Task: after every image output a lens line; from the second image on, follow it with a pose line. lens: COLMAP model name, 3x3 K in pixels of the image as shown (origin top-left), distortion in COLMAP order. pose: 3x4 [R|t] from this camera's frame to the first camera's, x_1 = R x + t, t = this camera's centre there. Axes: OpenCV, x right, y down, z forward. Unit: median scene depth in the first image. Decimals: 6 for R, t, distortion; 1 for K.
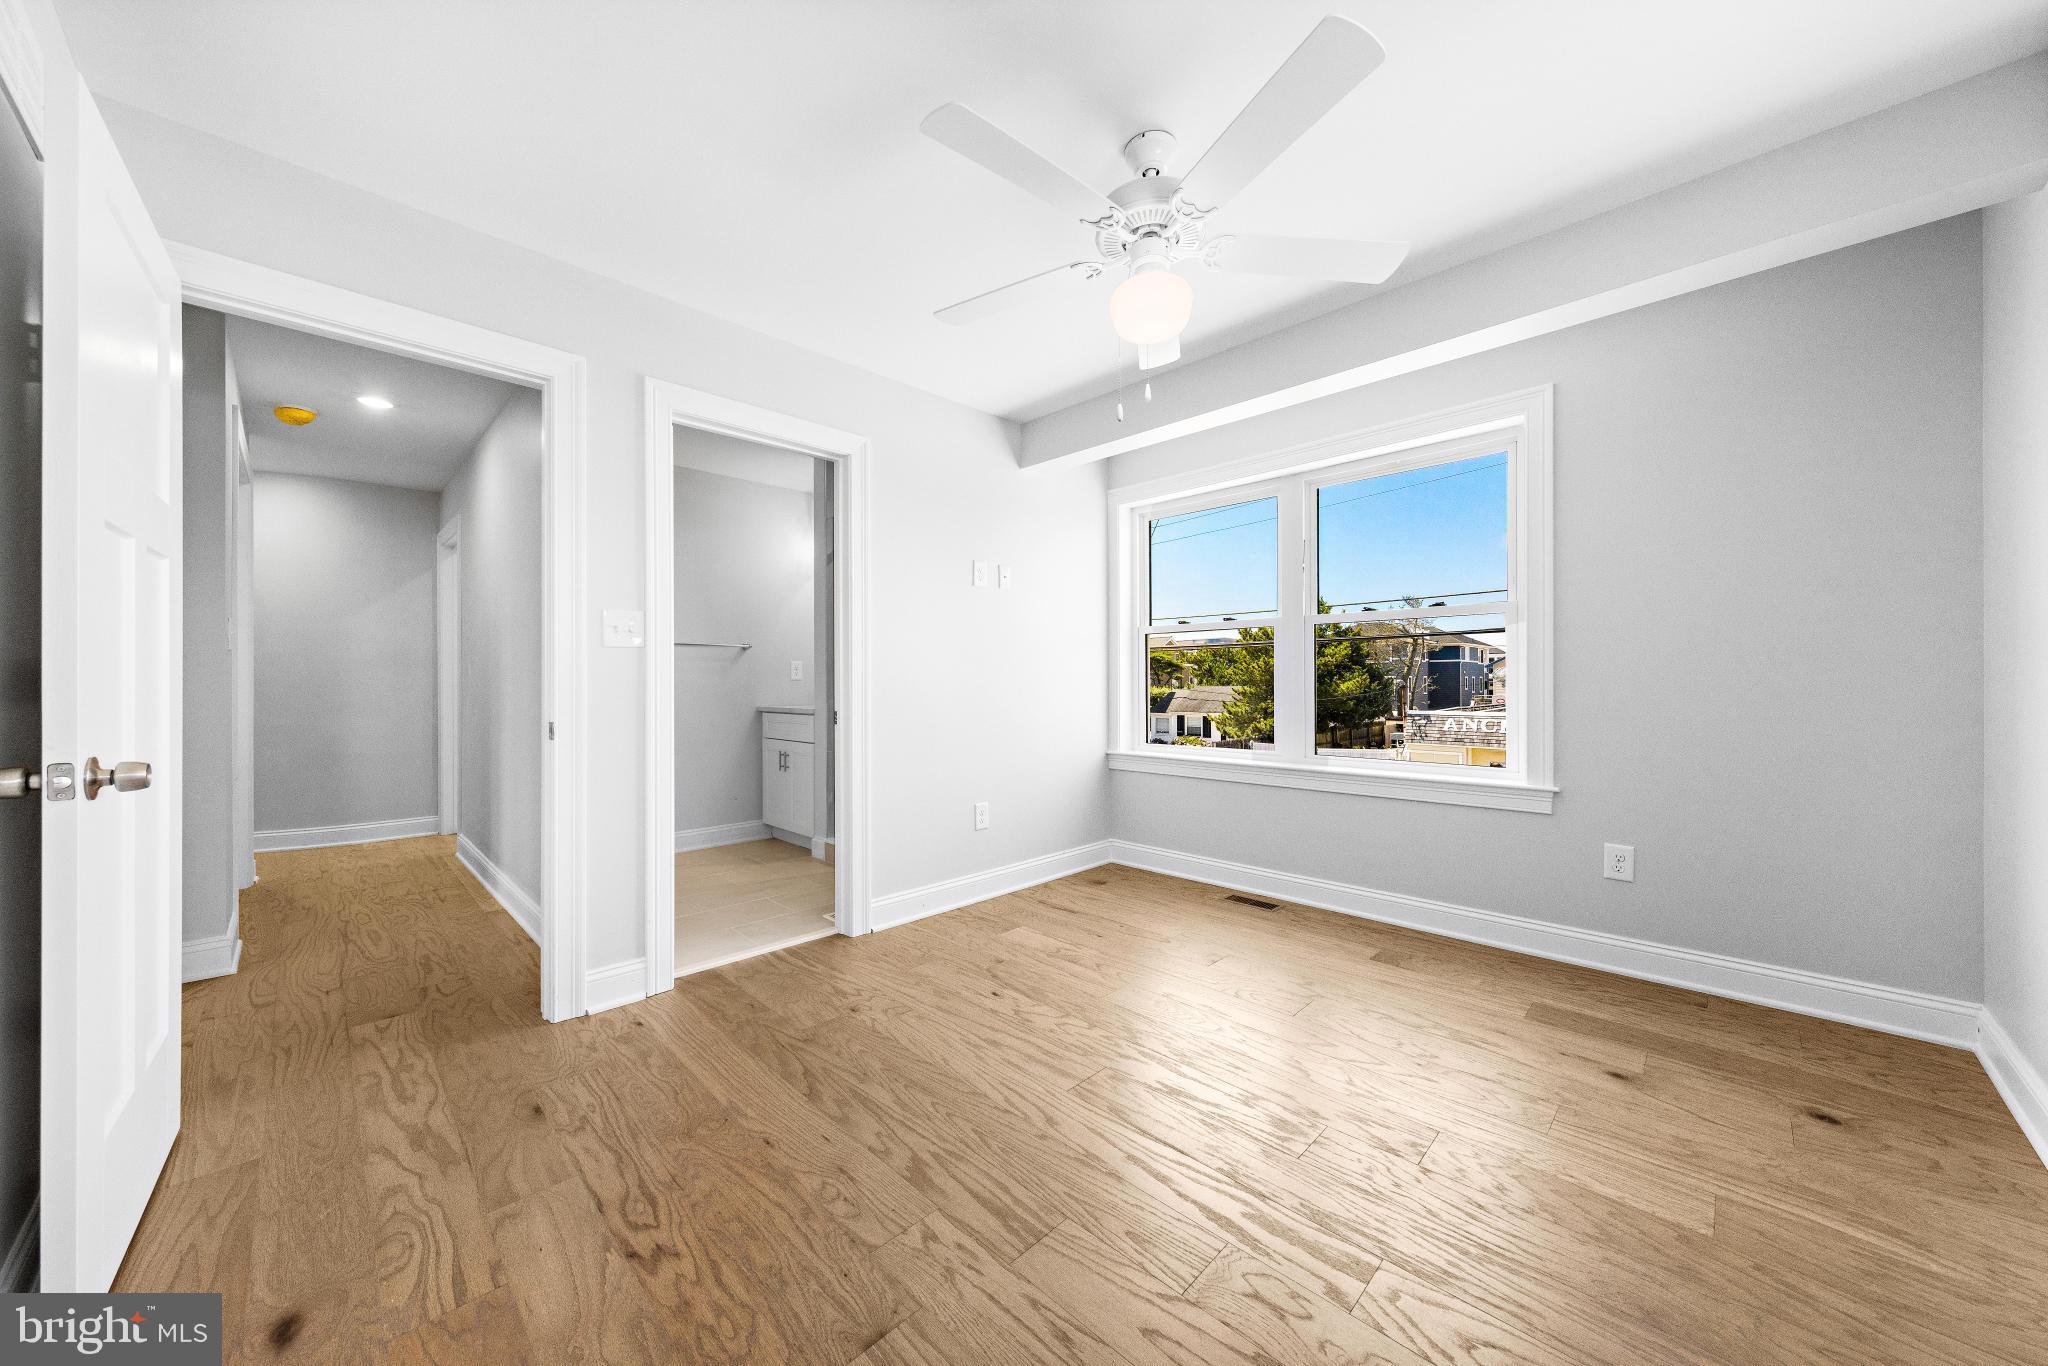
lens RADIAL K [[735.7, 0, 1031.5], [0, 735.7, 680.8], [0, 0, 1]] dist [0.002744, -0.000200]
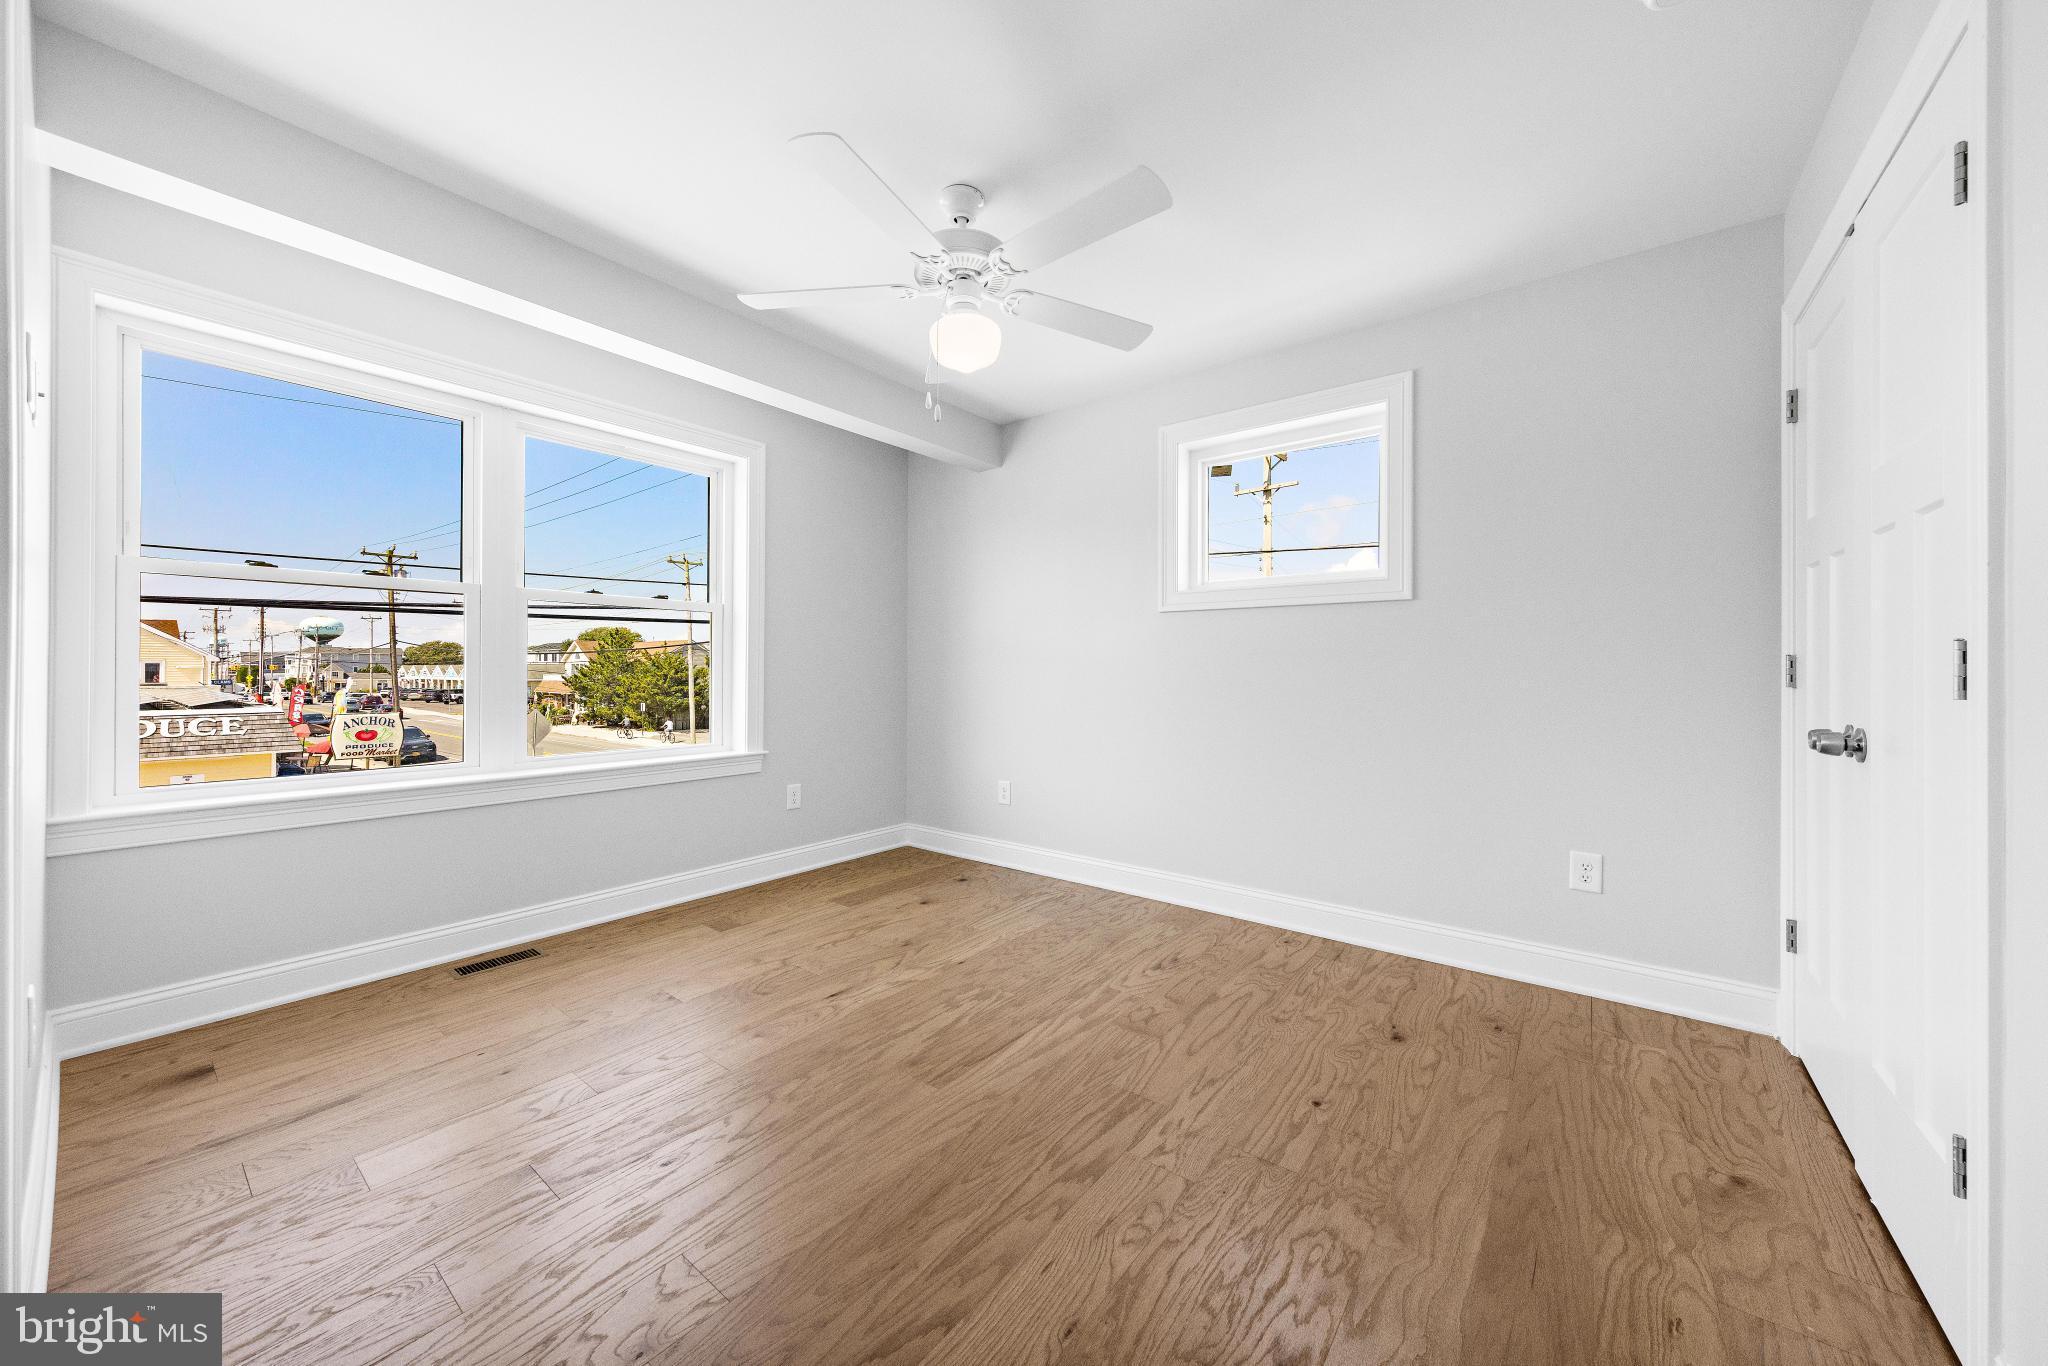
lens RADIAL K [[735.7, 0, 1025.1], [0, 735.7, 671.0], [0, 0, 1]] dist [0.002744, -0.000200]
pose [[-0.135557, 0.003538, 0.990763, -1.067049], [-0.003902, 0.999984, -0.004105, 0.009327], [-0.990762, -0.004423, -0.135541, 1.167023]]
